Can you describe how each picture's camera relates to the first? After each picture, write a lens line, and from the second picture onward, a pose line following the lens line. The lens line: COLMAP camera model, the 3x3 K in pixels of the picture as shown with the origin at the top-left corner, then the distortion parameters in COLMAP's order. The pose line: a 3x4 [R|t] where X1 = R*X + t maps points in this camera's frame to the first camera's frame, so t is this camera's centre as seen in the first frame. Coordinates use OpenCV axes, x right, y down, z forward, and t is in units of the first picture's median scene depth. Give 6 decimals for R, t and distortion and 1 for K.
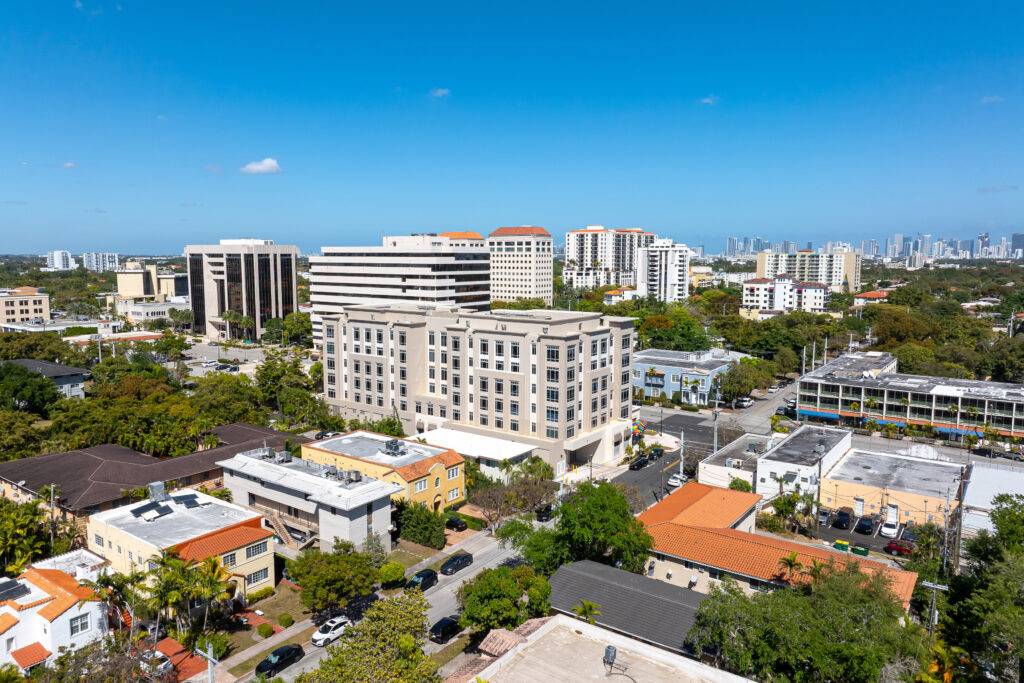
lens RADIAL K [[704.7, 0, 512.0], [0, 704.7, 341.5], [0, 0, 1]] dist [0.007593, -0.002100]
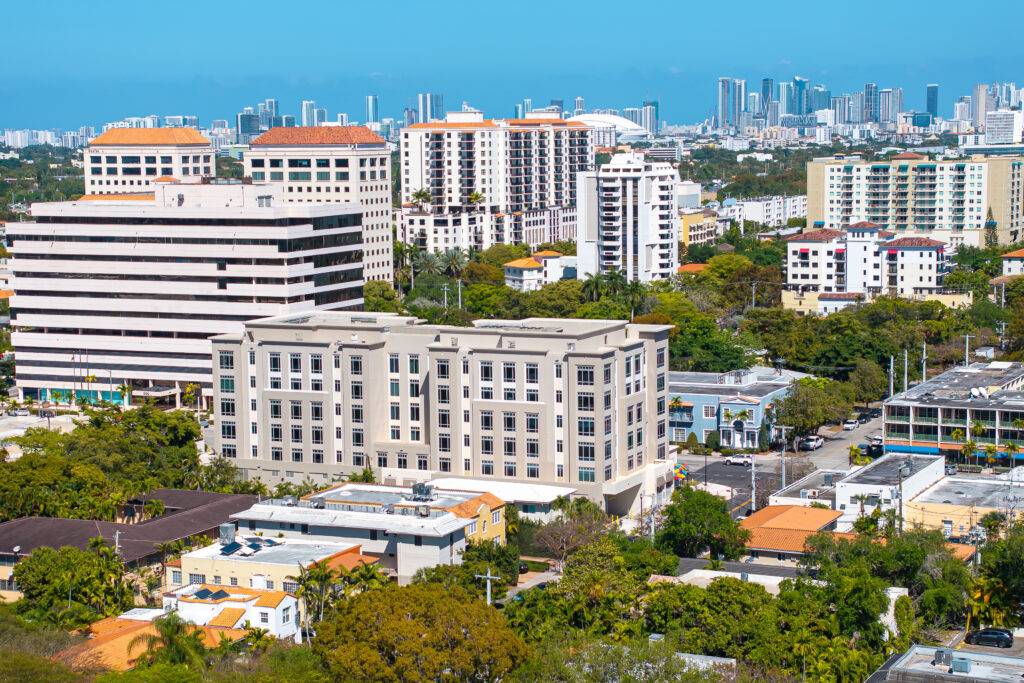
lens RADIAL K [[2021.0, 0, 512.0], [0, 2021.0, 341.5], [0, 0, 1]] dist [0.229511, 0.510655]
pose [[0.981116, -0.035250, 0.190183, -0.316912], [0.038514, 0.999167, -0.013494, 0.004570], [-0.189549, 0.020564, 0.981656, -0.856764]]
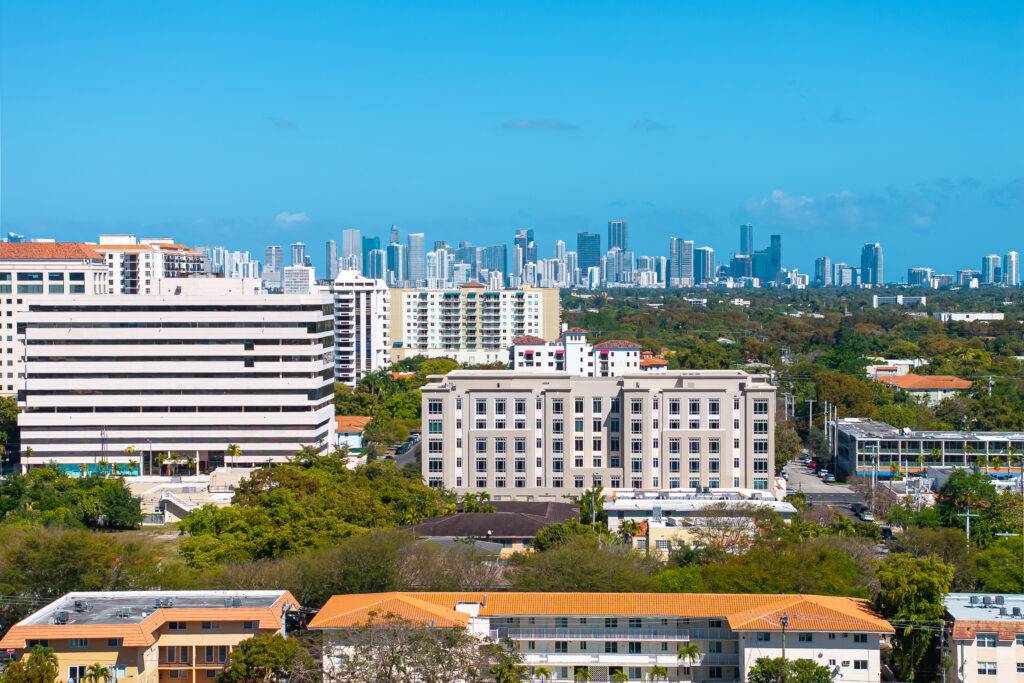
lens RADIAL K [[2021.0, 0, 512.0], [0, 2021.0, 341.5], [0, 0, 1]] dist [0.229511, 0.510655]
pose [[0.828841, -0.021516, 0.559070, -1.320530], [0.072741, 0.994923, -0.069552, 0.071230], [-0.554735, 0.098315, 0.826198, -0.881845]]
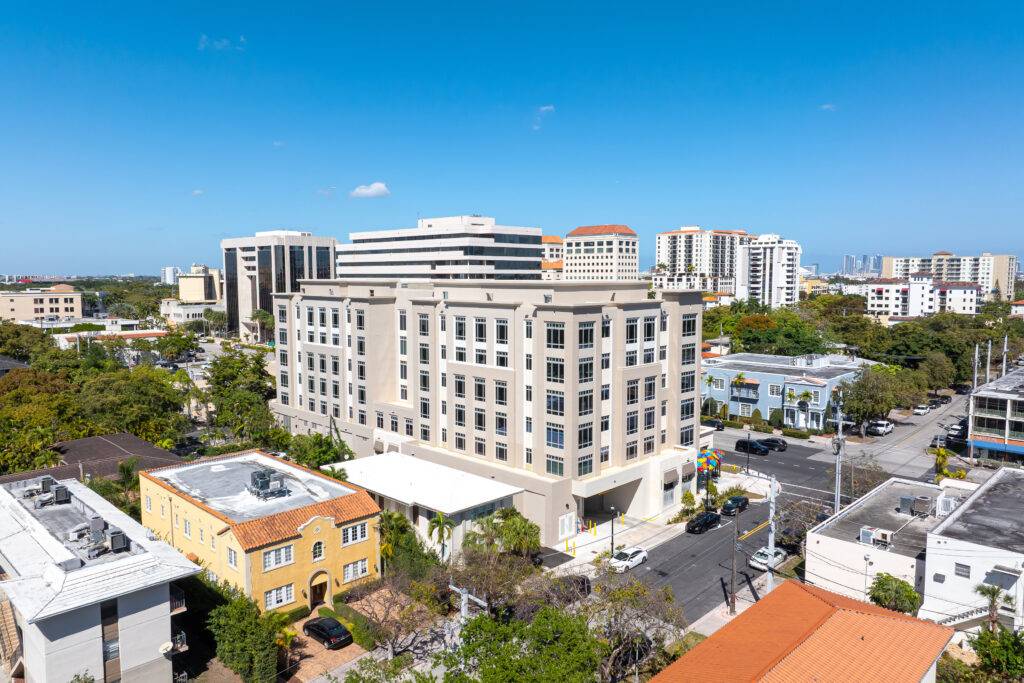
lens RADIAL K [[705.8, 0, 512.0], [0, 705.8, 341.5], [0, 0, 1]] dist [-0.000564, -0.002713]
pose [[0.989670, 0.010617, -0.142970, 0.074135], [-0.014763, 0.999500, -0.027968, 0.027644], [0.142602, 0.029789, 0.989332, 0.271179]]
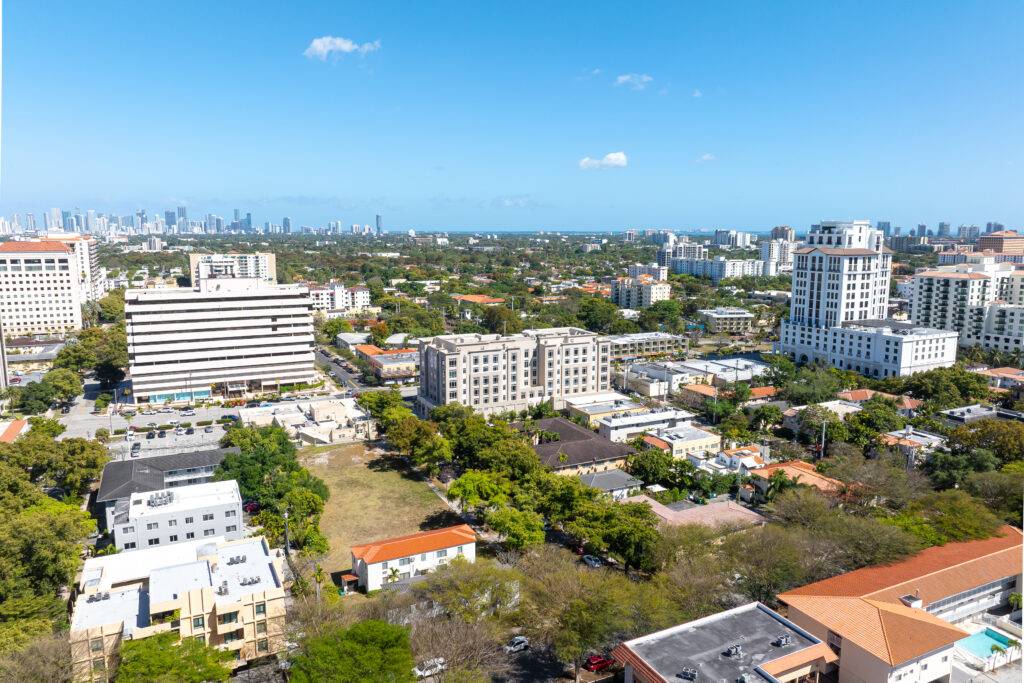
lens RADIAL K [[704.7, 0, 512.0], [0, 704.7, 341.5], [0, 0, 1]] dist [0.007593, -0.002100]
pose [[0.459980, -0.141601, 0.876566, -1.302778], [0.107405, 0.988827, 0.103374, -0.172314], [-0.881410, 0.046598, 0.470049, 0.178284]]
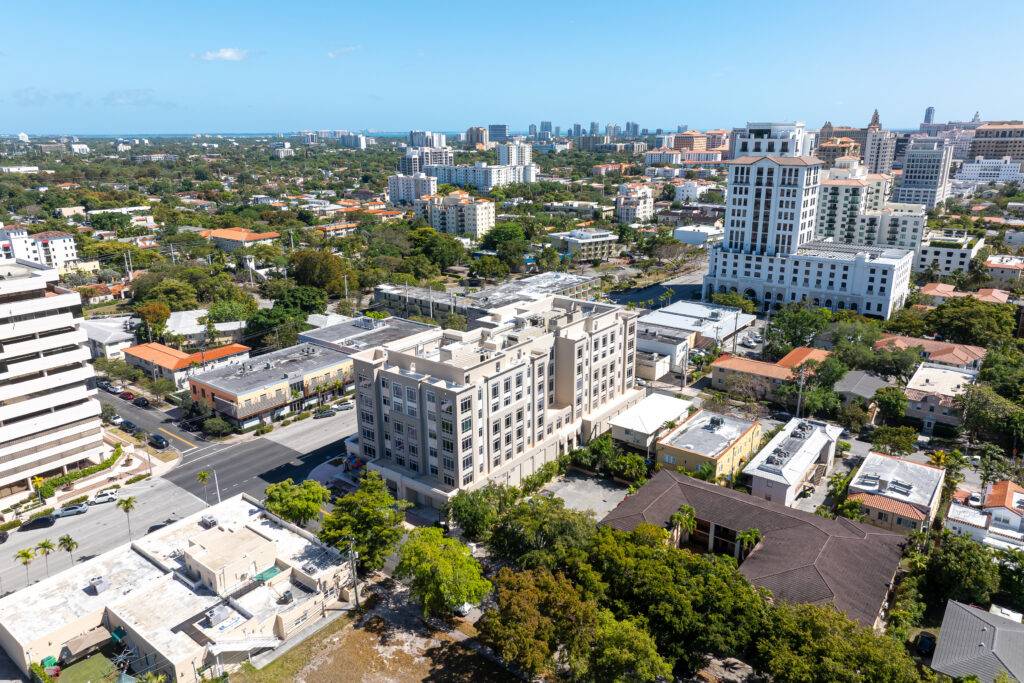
lens RADIAL K [[704.7, 0, 512.0], [0, 704.7, 341.5], [0, 0, 1]] dist [0.007593, -0.002100]
pose [[0.022948, -0.291166, 0.956397, -0.857349], [0.128758, 0.949543, 0.285989, -0.258617], [-0.991411, 0.116580, 0.059280, 0.790793]]
